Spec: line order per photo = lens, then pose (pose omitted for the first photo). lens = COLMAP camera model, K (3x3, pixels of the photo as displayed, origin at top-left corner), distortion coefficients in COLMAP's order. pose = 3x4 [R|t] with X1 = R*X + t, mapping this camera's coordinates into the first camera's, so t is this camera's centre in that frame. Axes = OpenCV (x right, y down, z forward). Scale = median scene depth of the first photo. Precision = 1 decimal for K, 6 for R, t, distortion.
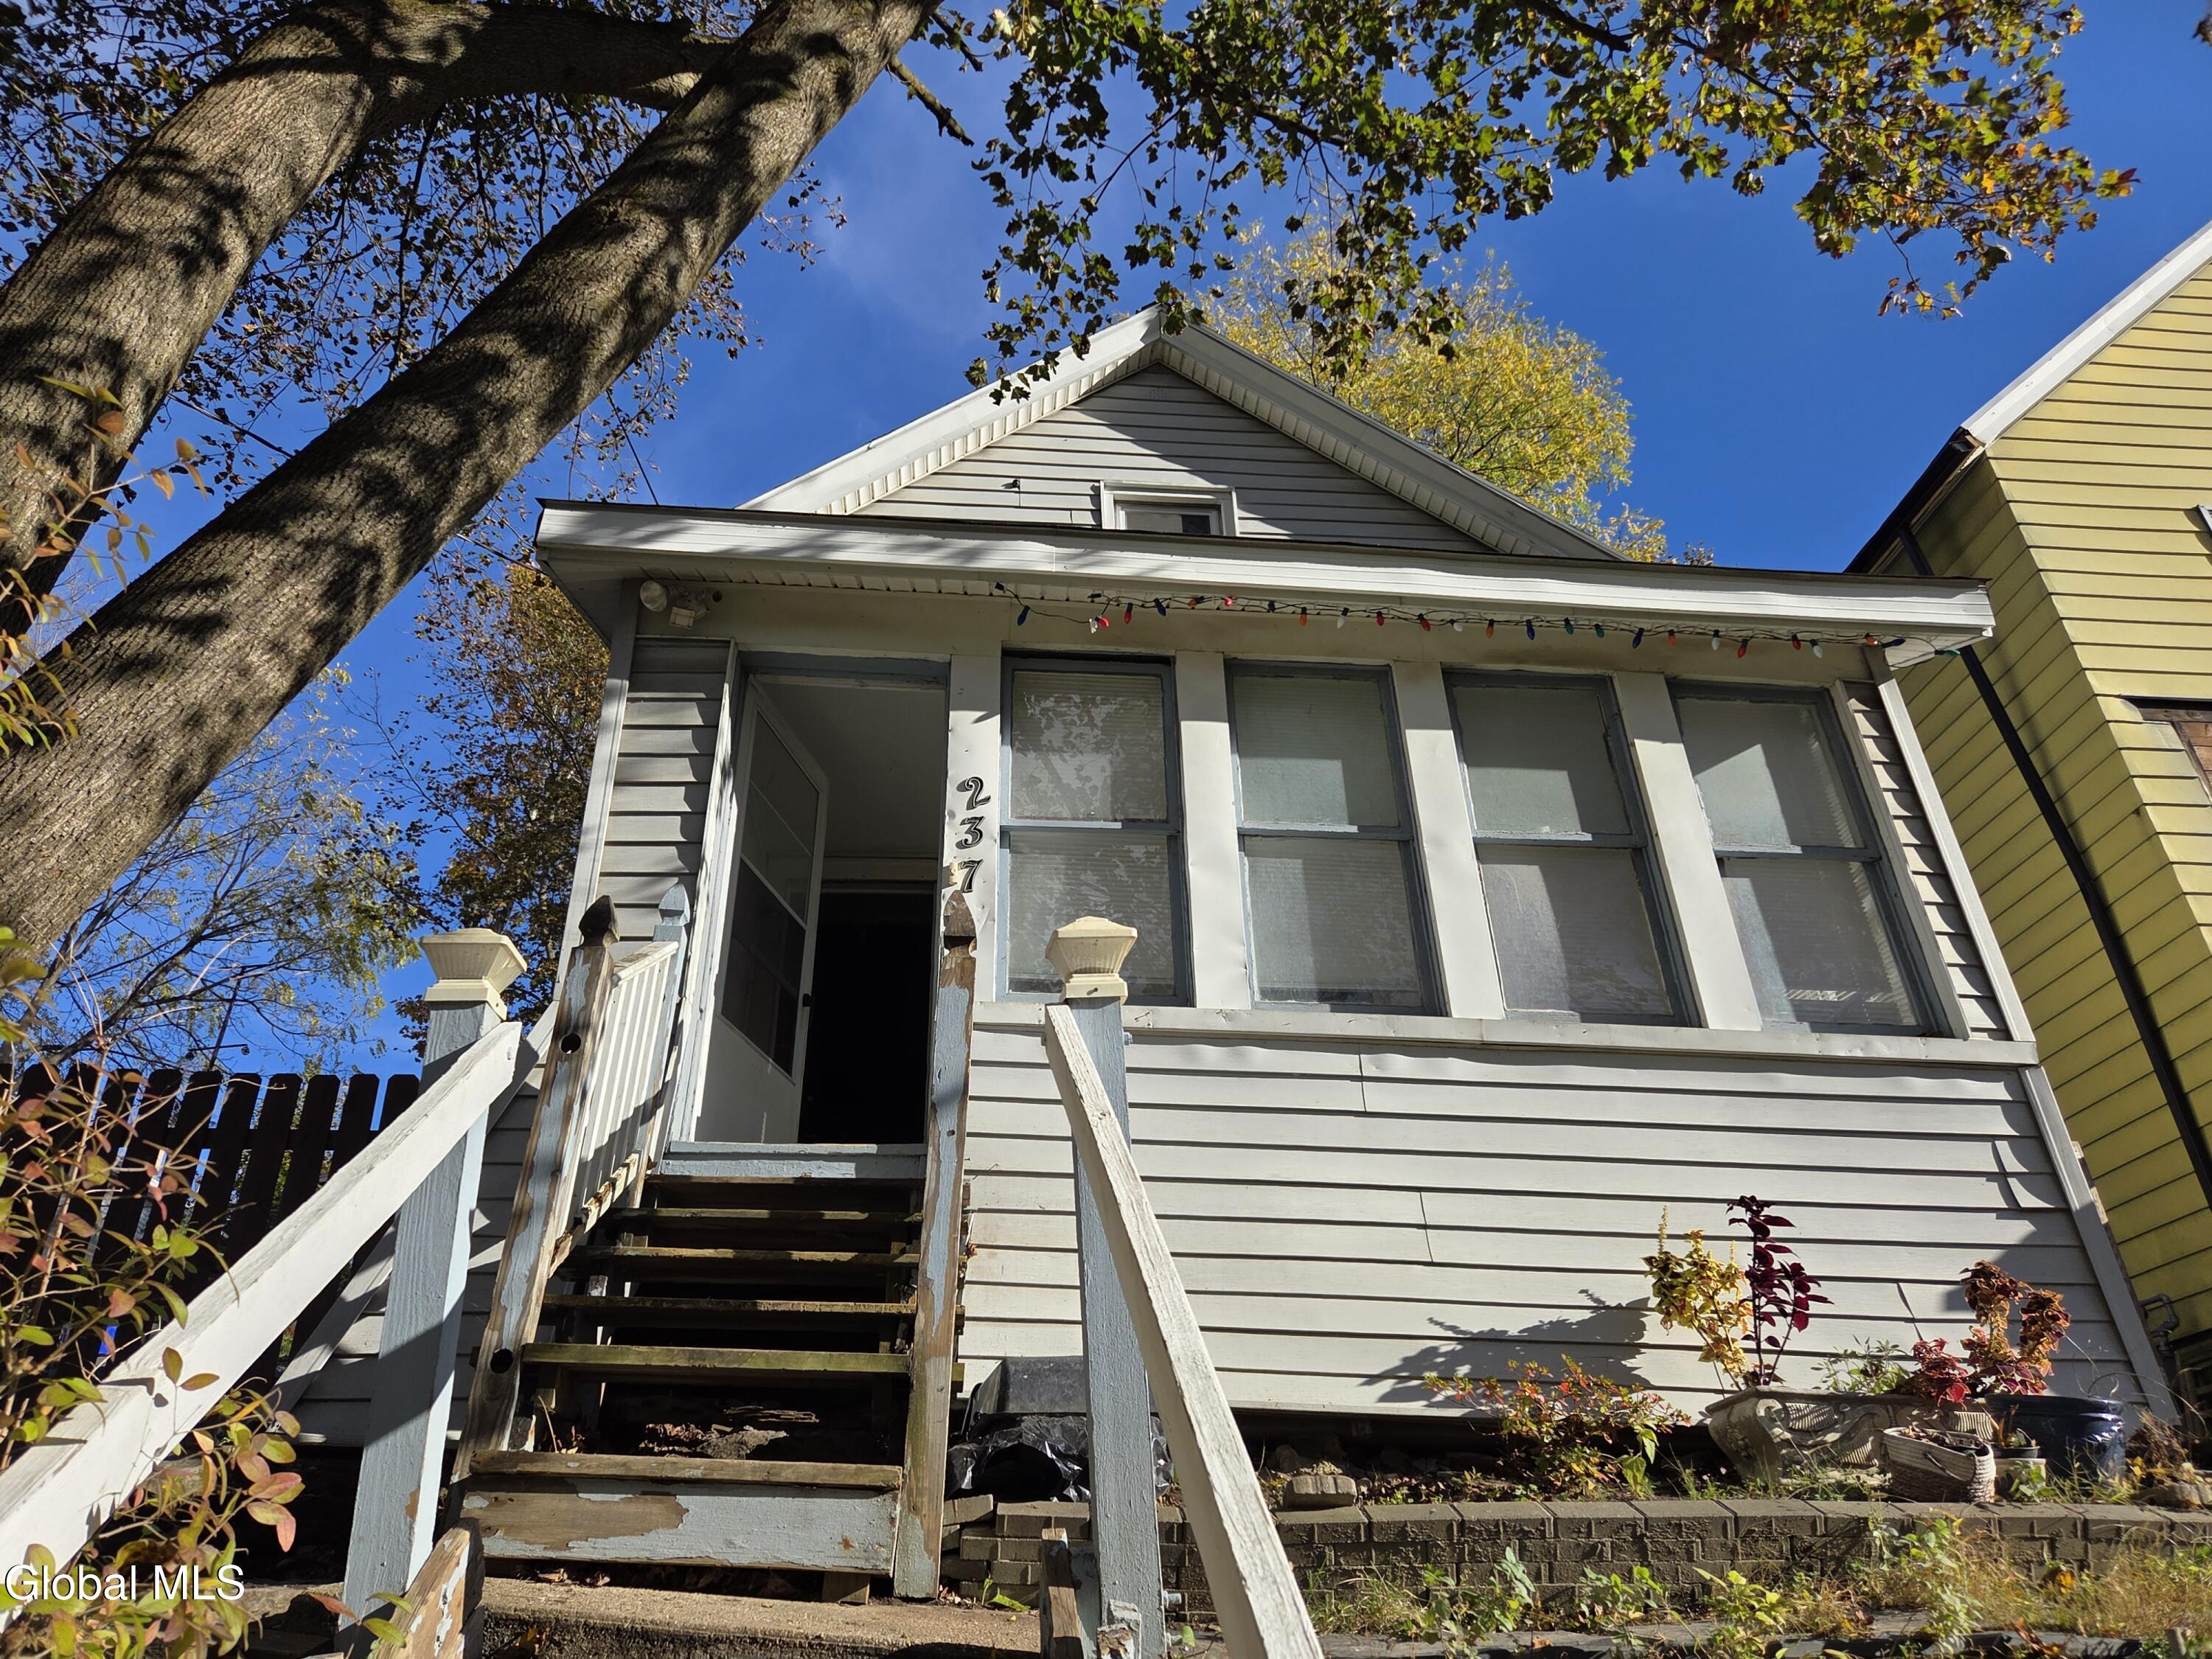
lens RADIAL K [[1502.6, 0, 1126.5], [0, 1502.6, 833.4], [0, 0, 1]] dist [0.077481, -0.058059]
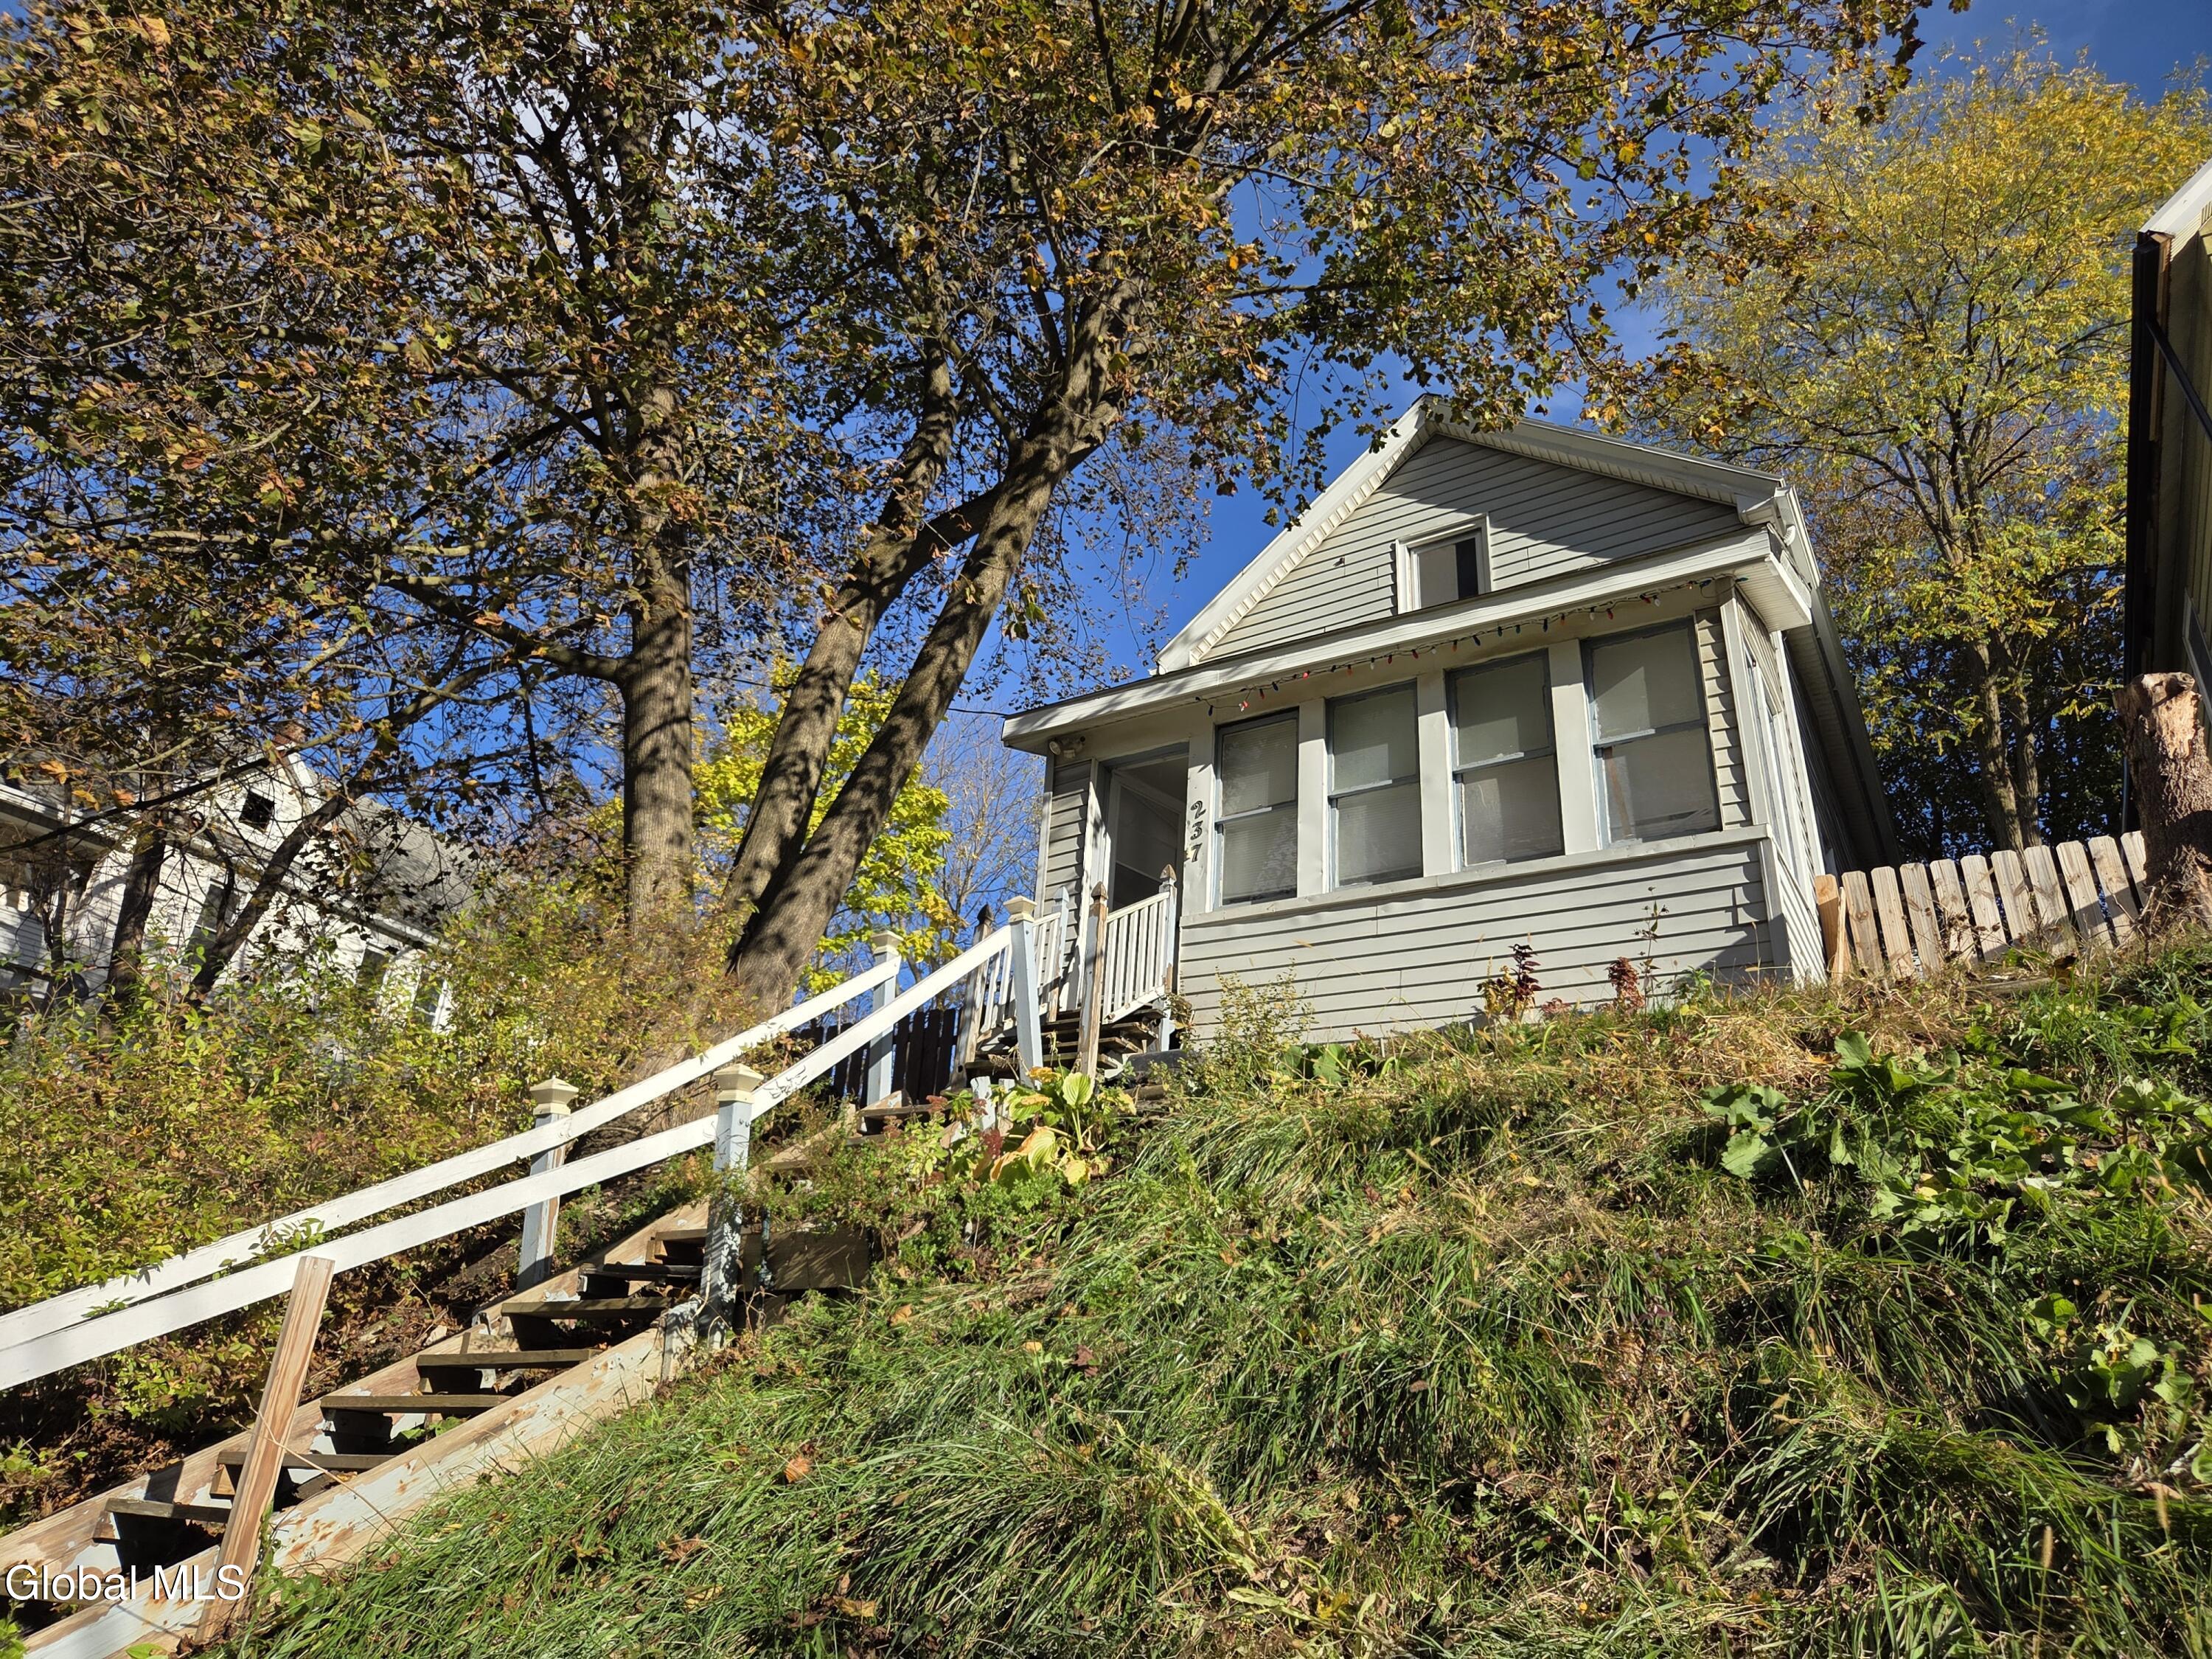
lens RADIAL K [[1470.9, 0, 1099.2], [0, 1470.9, 823.4], [0, 0, 1]] dist [0.076728, -0.059811]
pose [[0.810711, -0.207989, -0.547256, 0.866118], [0.231020, 0.972563, -0.027395, 0.014121], [0.537939, -0.104218, 0.836517, -0.702932]]
